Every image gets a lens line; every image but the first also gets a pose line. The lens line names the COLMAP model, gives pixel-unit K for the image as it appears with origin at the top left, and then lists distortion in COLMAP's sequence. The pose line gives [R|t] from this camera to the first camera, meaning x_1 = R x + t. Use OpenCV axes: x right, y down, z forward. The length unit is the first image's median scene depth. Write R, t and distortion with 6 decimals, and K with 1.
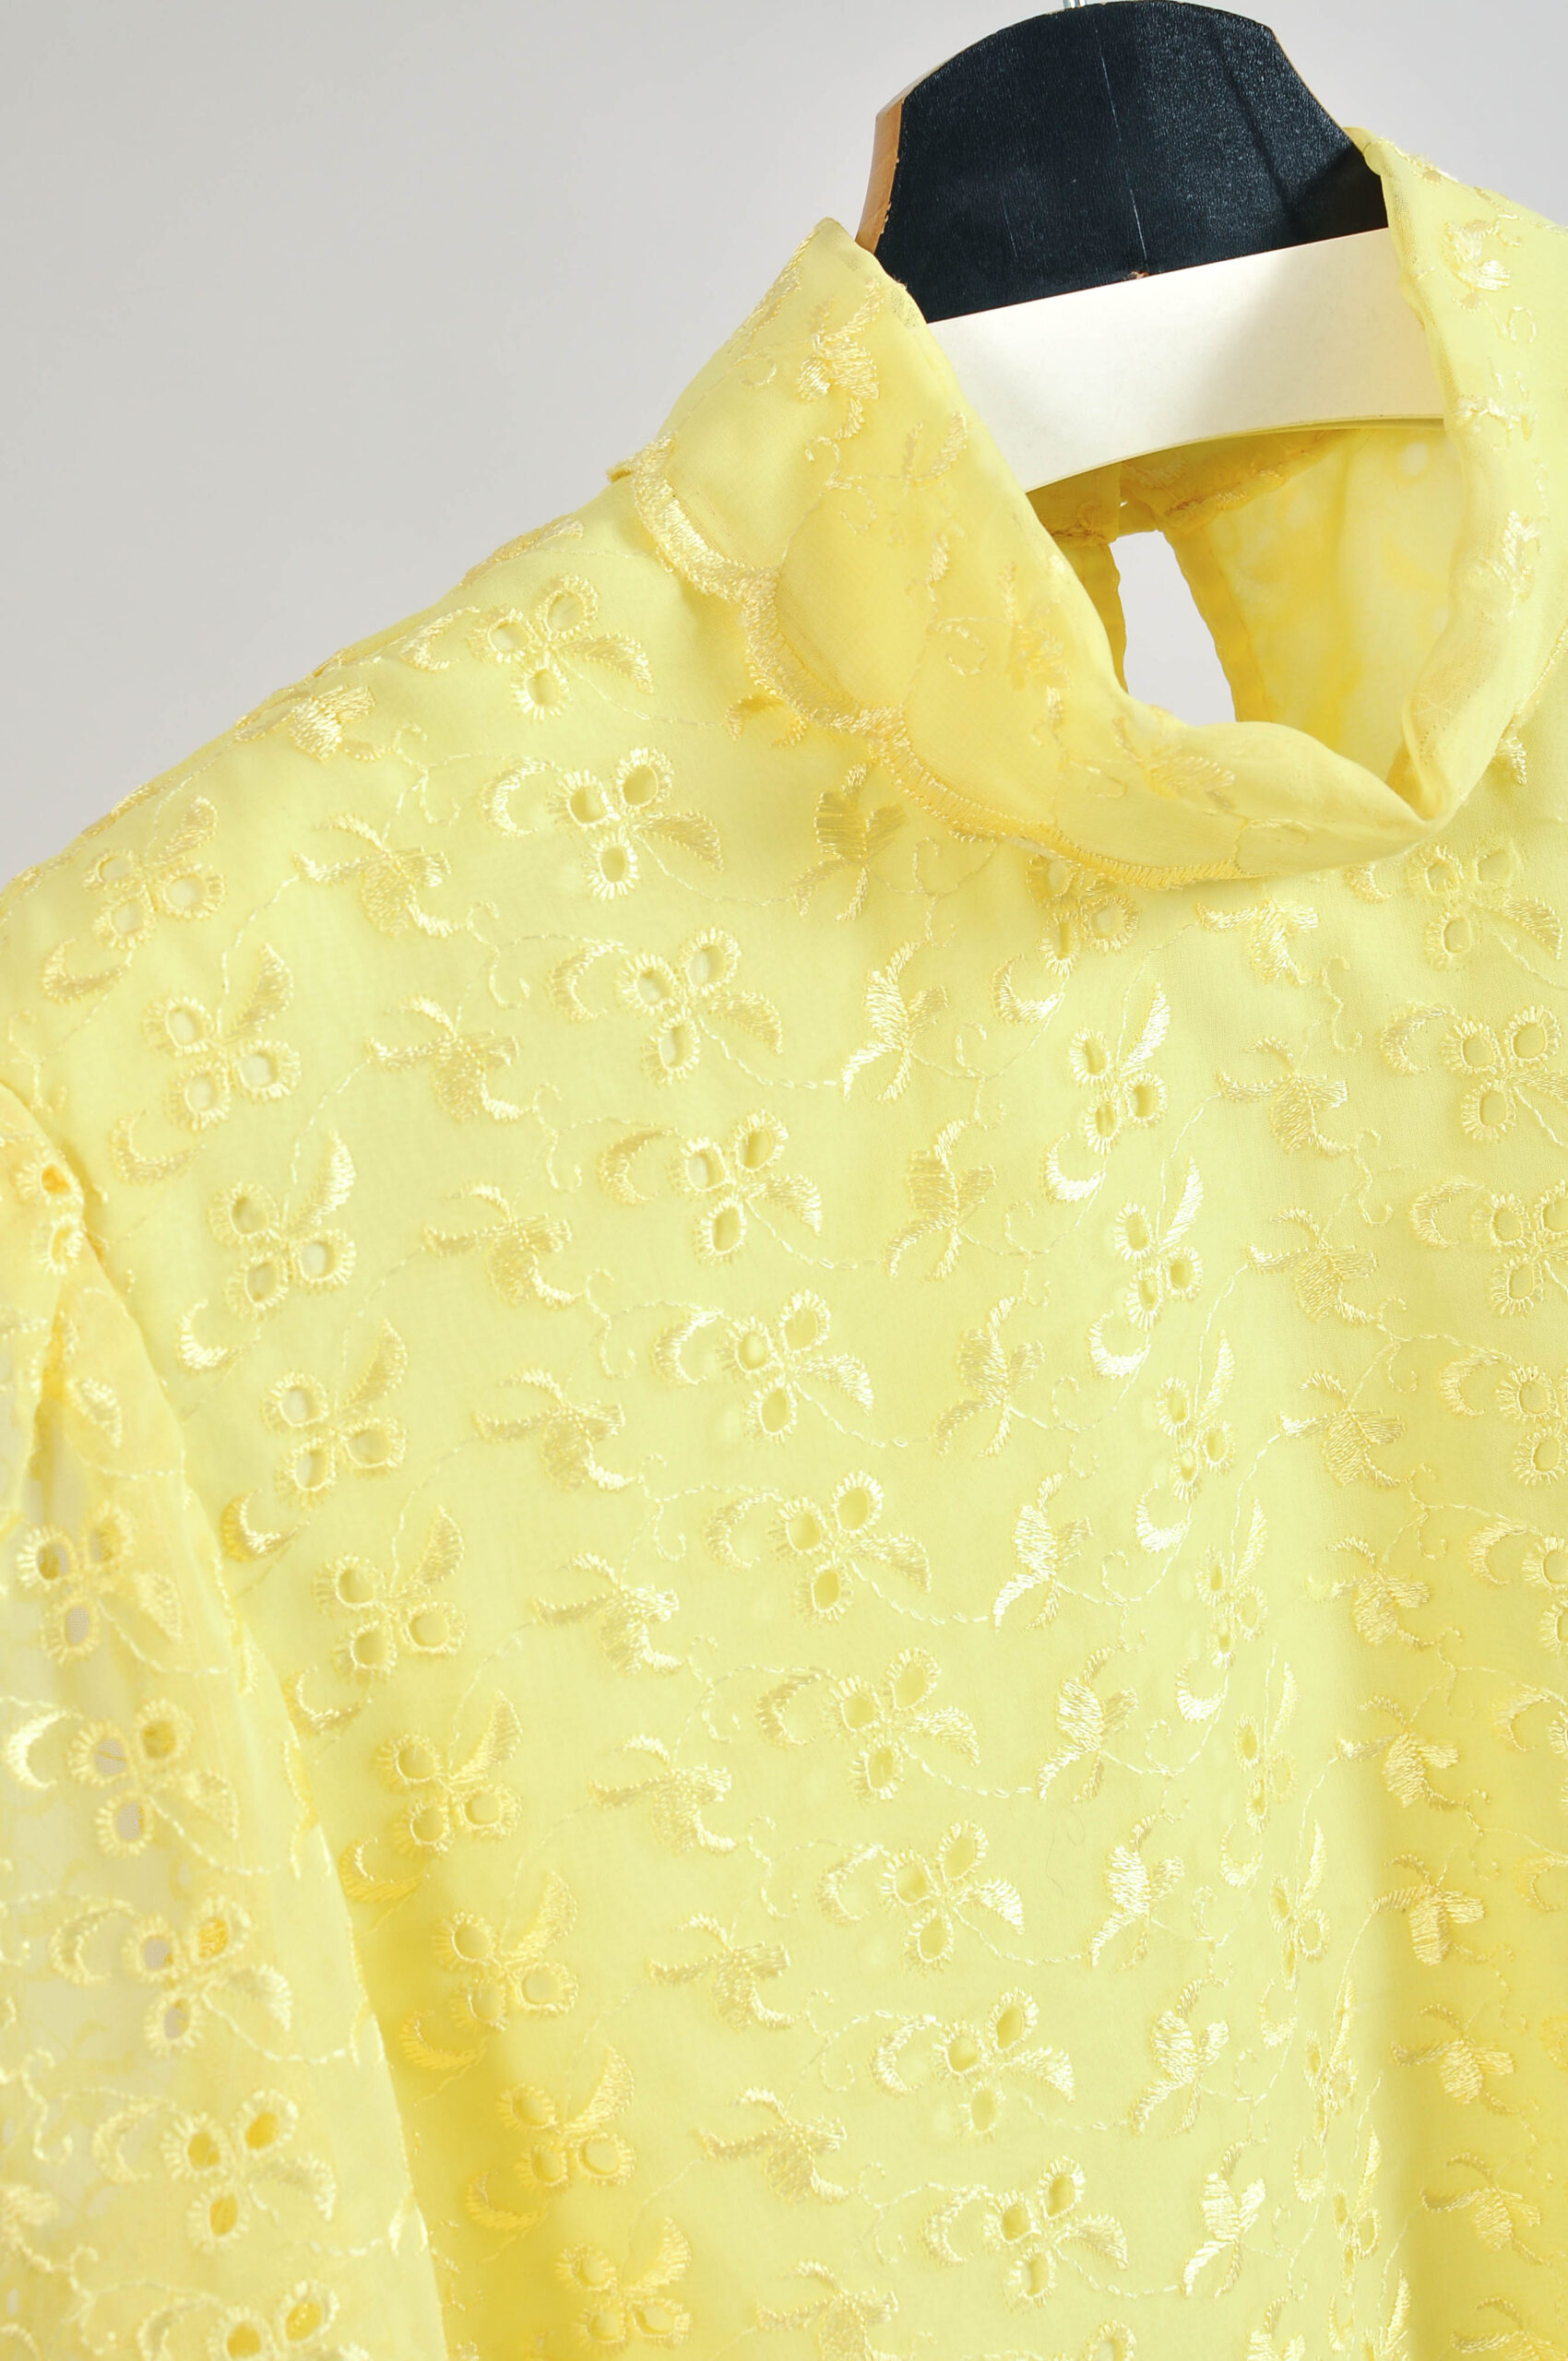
lens RADIAL K [[3900.0, 0, 783.2], [0, 3900.0, 1171.6], [0, 0, 1]] dist [-0.189876, 0.000000]
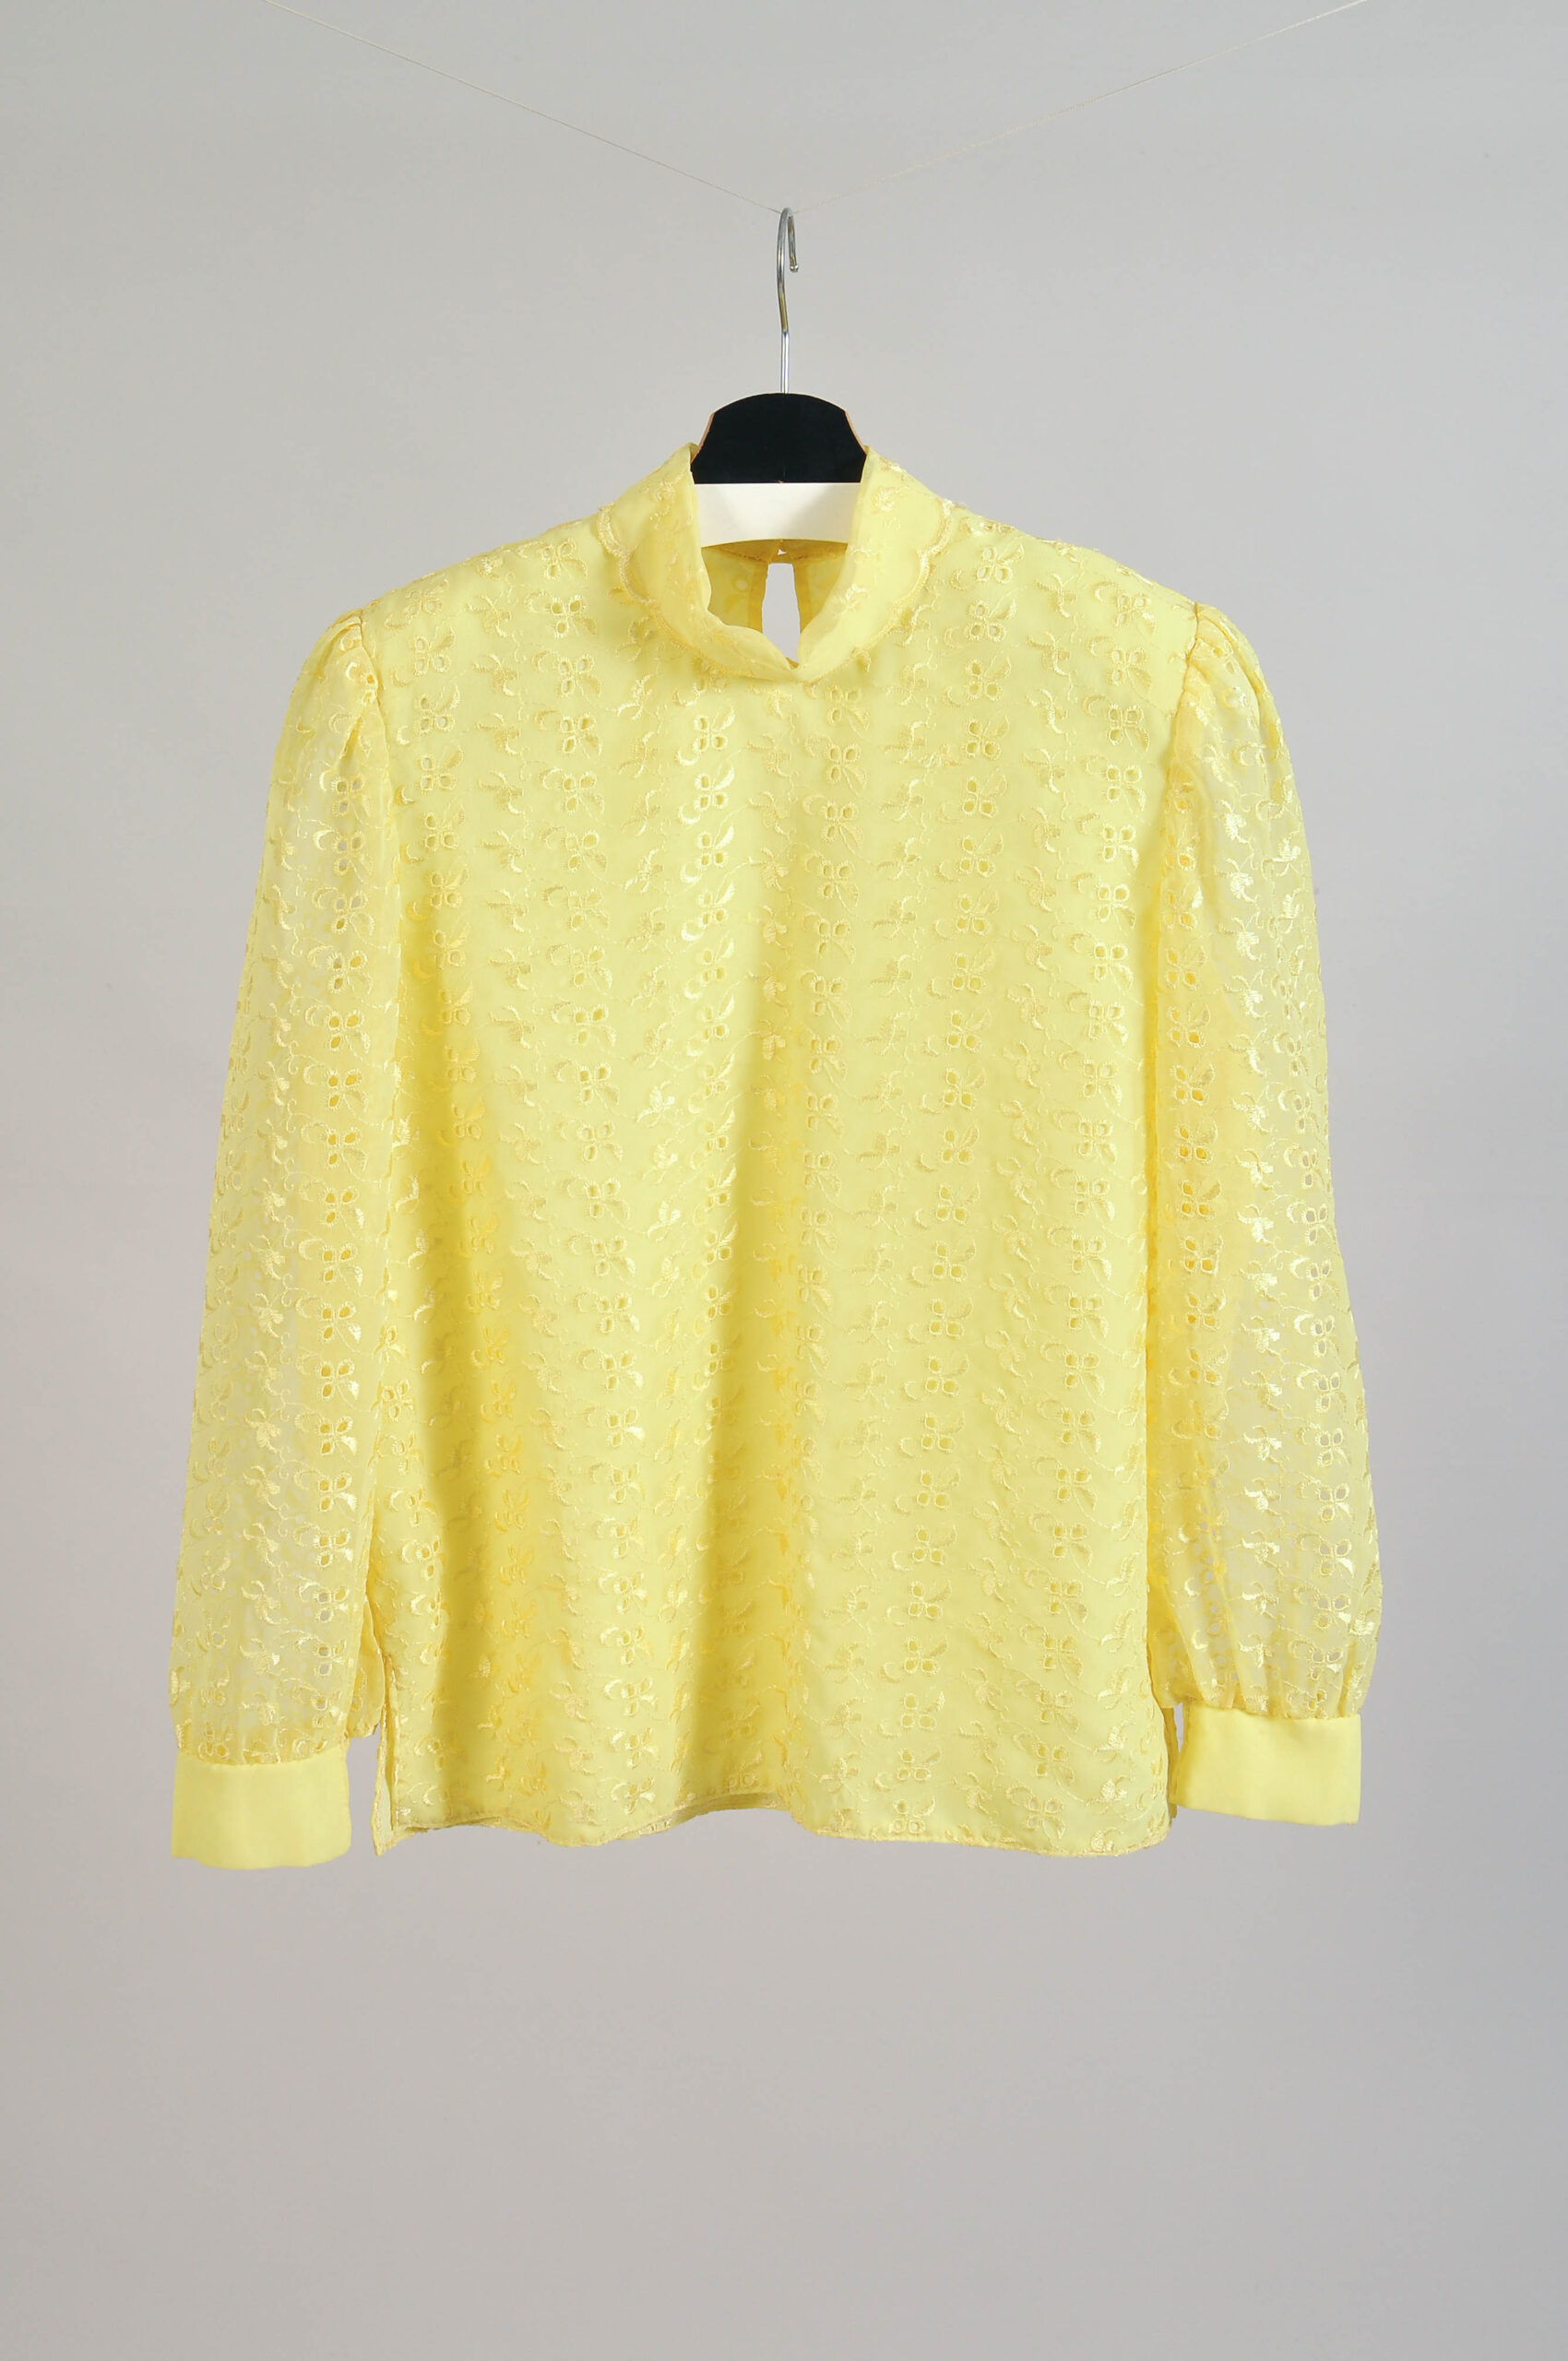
lens RADIAL K [[3900.0, 0, 784.8], [0, 3900.0, 1183.6], [0, 0, 1]] dist [-0.189876, 0.000000]
pose [[0.948207, 0.254647, -0.189889, 0.868353], [-0.245846, 0.966853, 0.068952, 0.100696], [0.201153, -0.018697, 0.979381, -2.152512]]
